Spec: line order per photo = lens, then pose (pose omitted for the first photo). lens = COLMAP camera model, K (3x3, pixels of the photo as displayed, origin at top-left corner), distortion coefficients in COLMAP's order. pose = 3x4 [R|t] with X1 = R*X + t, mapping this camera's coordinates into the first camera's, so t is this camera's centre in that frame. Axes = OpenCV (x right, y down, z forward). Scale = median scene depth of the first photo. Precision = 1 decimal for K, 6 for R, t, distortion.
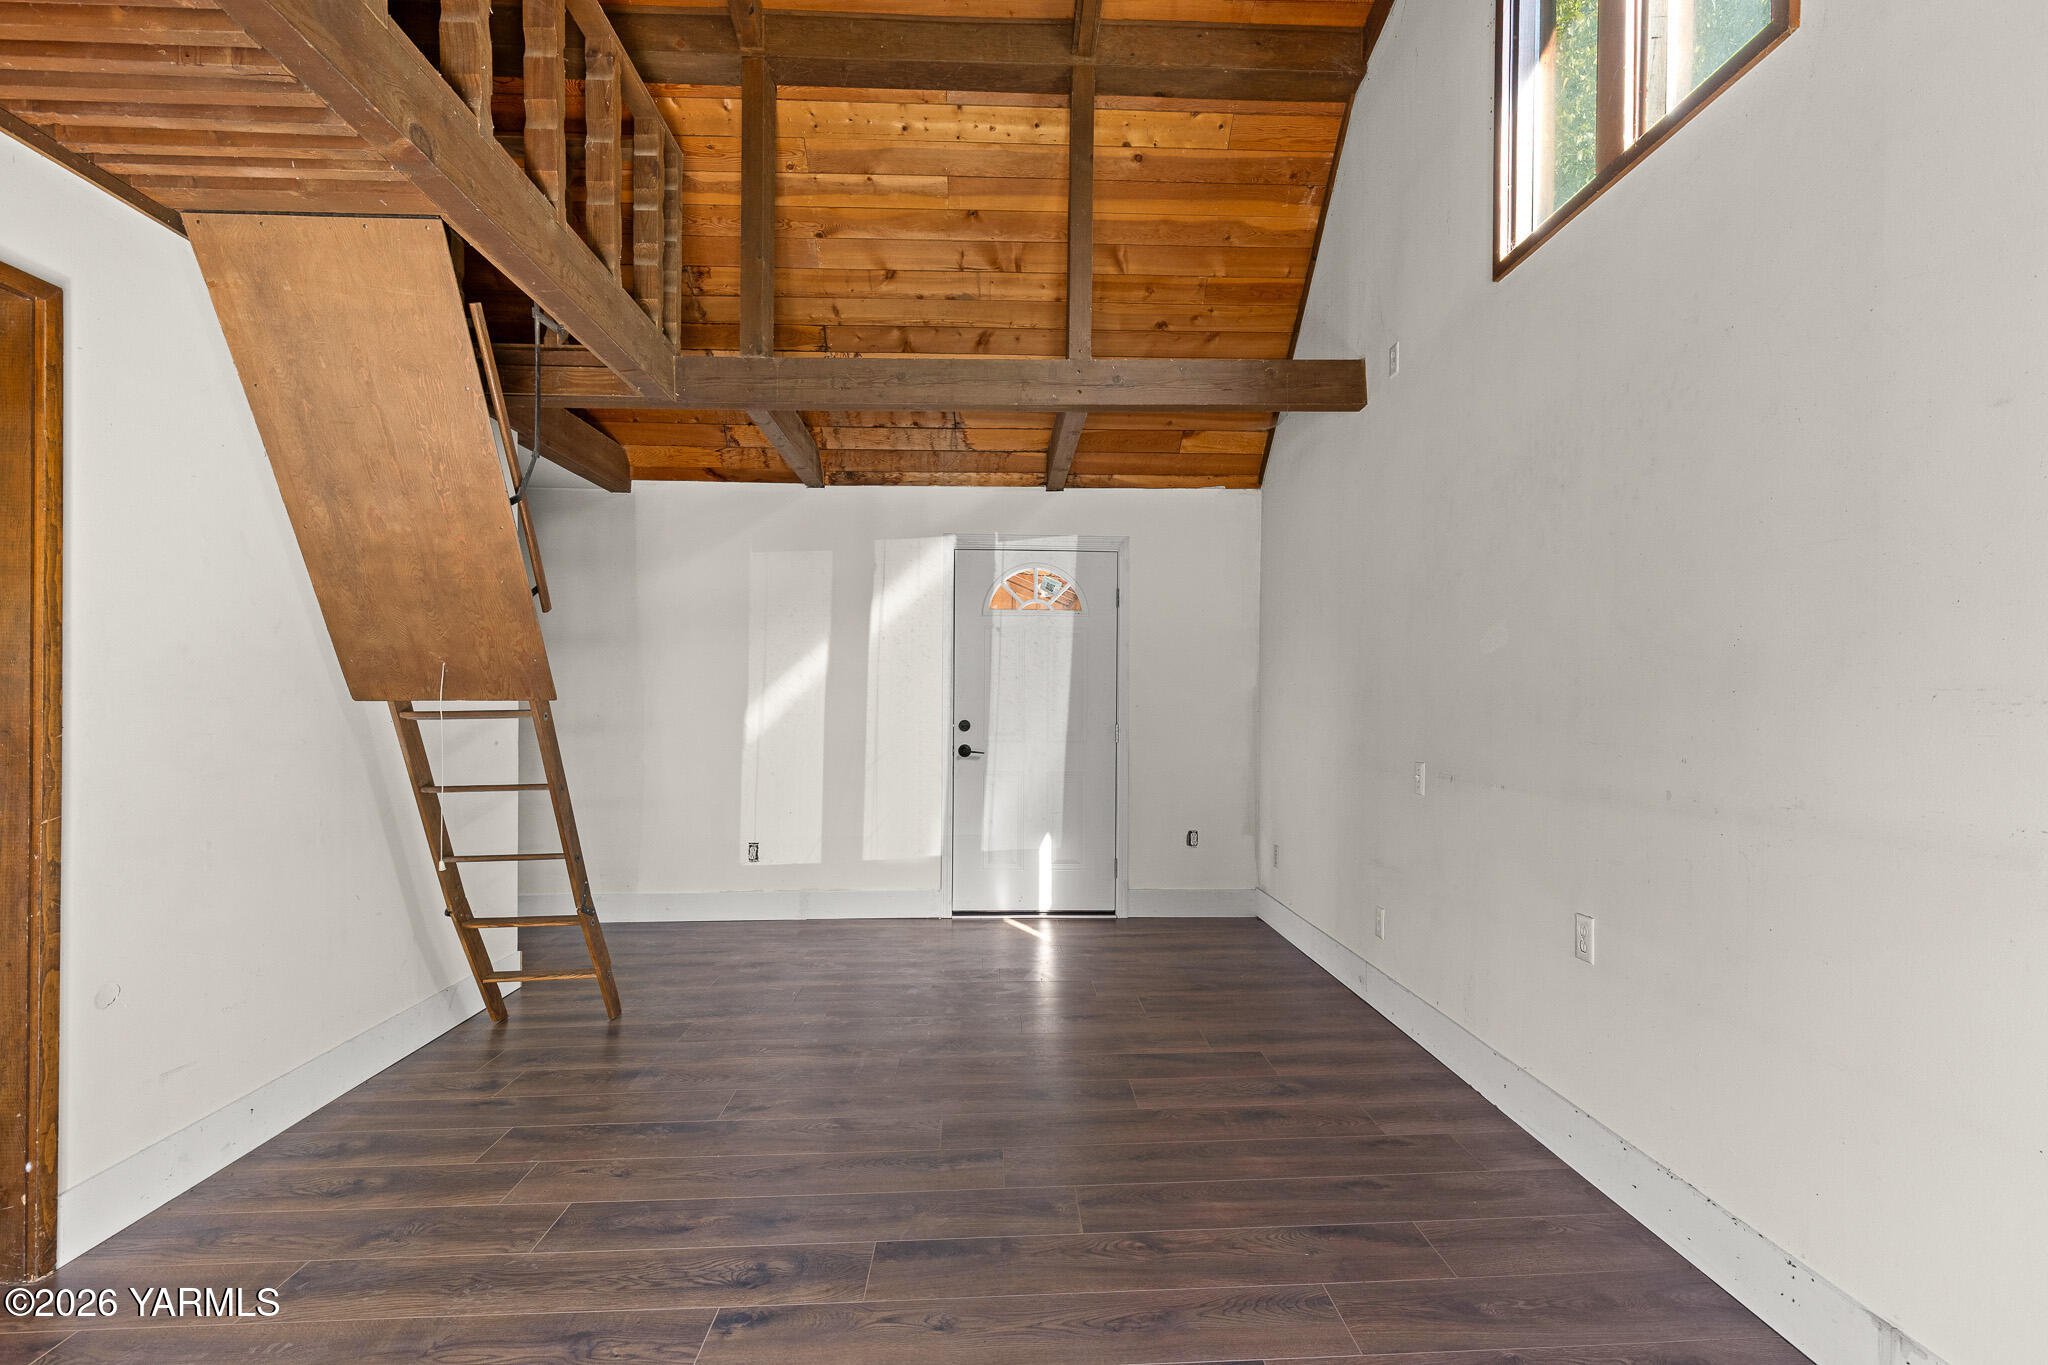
lens RADIAL K [[924.3, 0, 1025.5], [0, 924.3, 706.5], [0, 0, 1]] dist [0.017051, -0.011918]
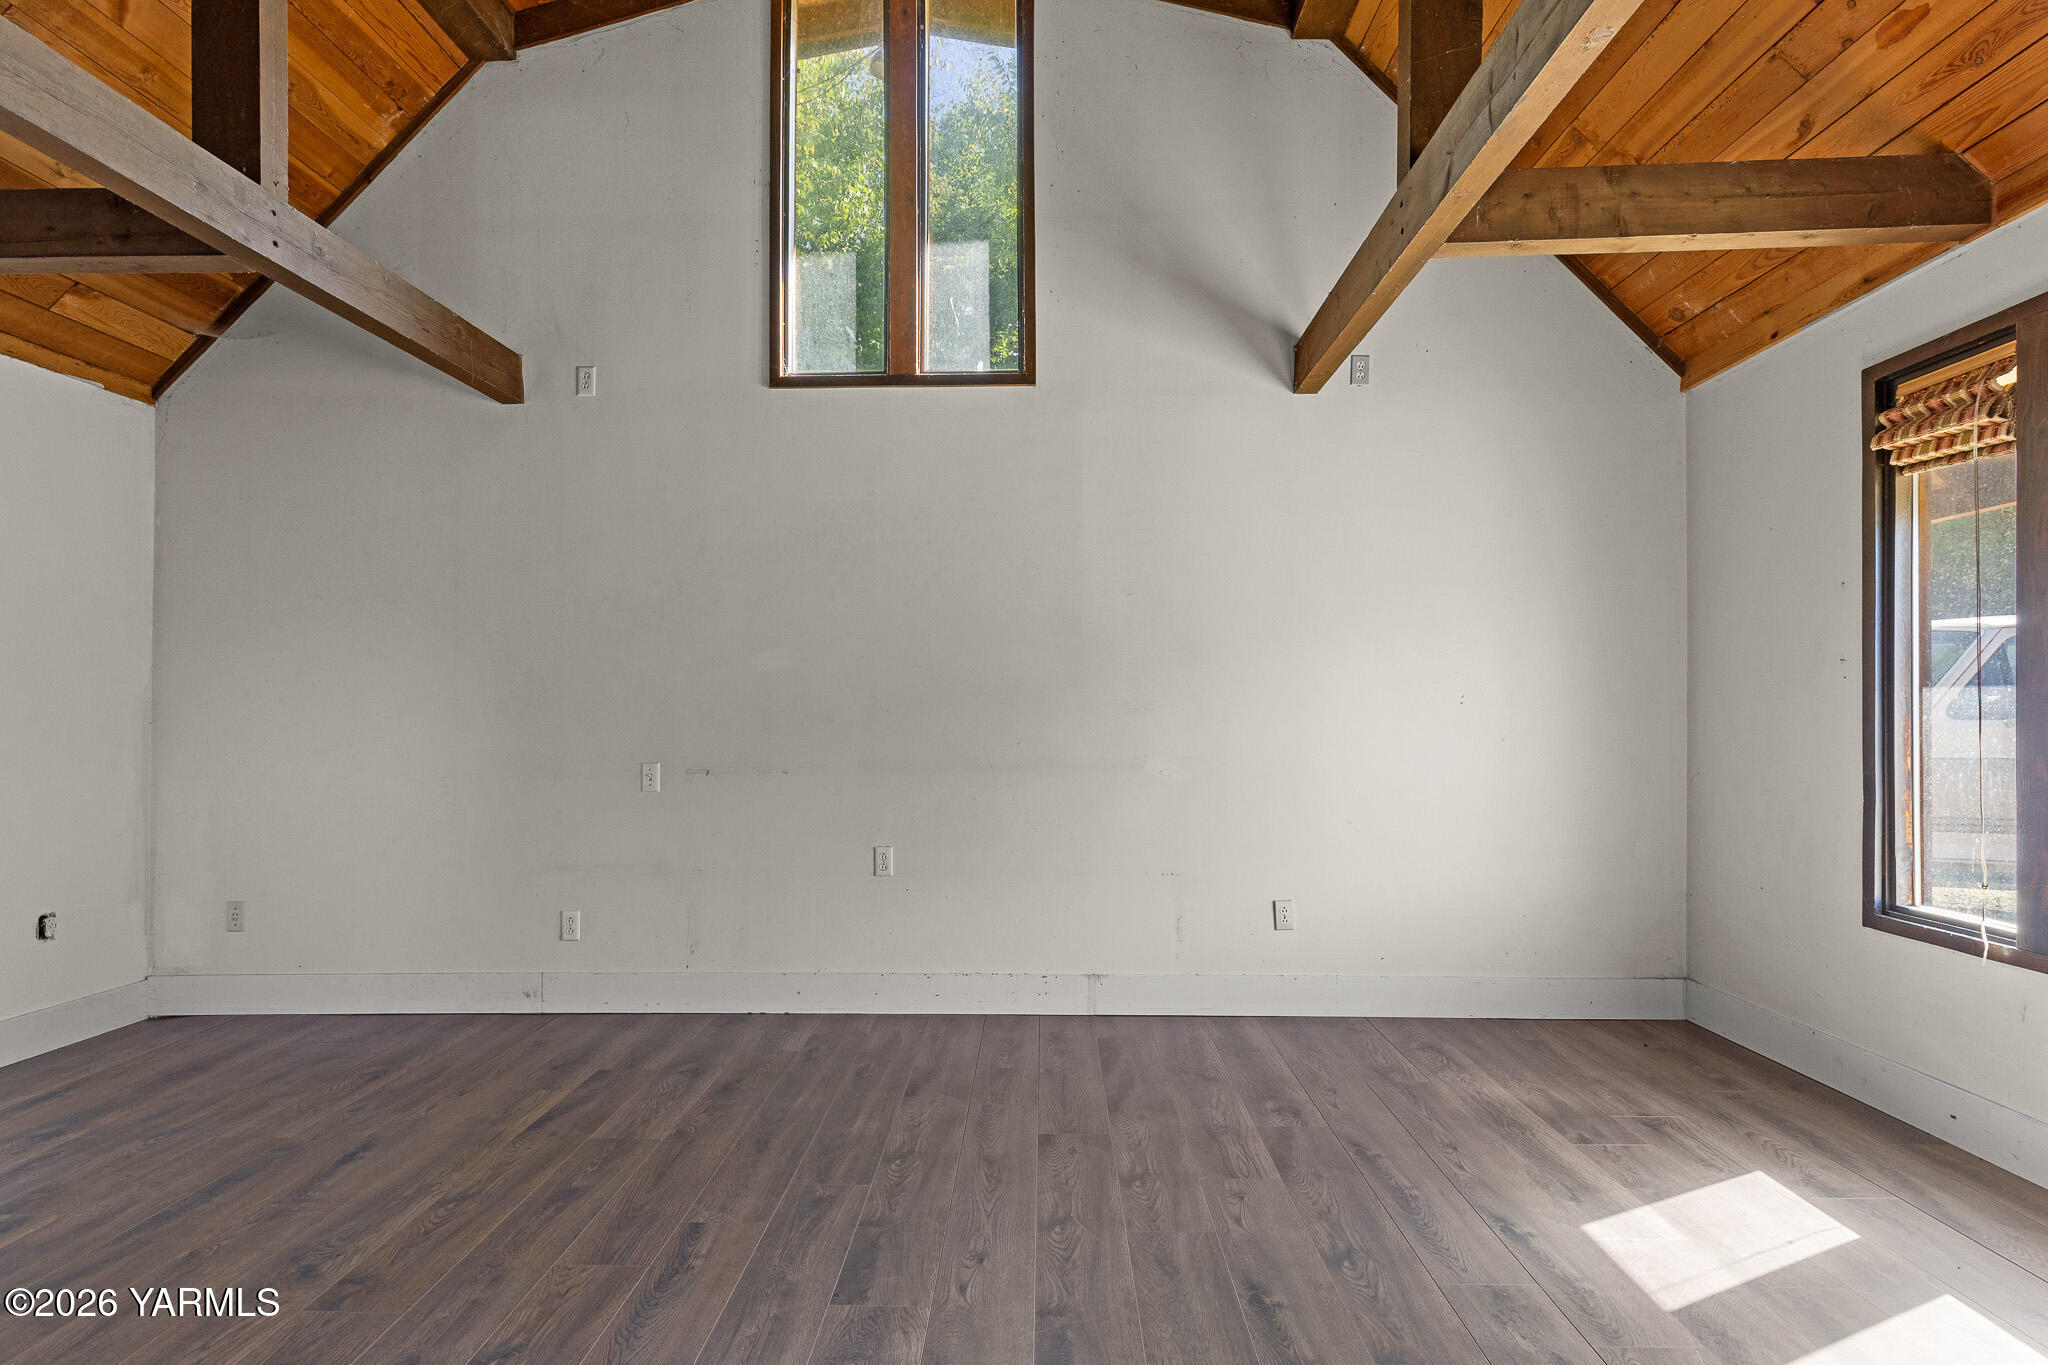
lens RADIAL K [[947.4, 0, 1022.2], [0, 947.4, 711.8], [0, 0, 1]] dist [0.002953, -0.000036]
pose [[0.056821, -0.001041, 0.998384, -0.751877], [0.005127, 0.999987, 0.000751, 0.000364], [-0.998371, 0.005076, 0.056826, 0.532030]]
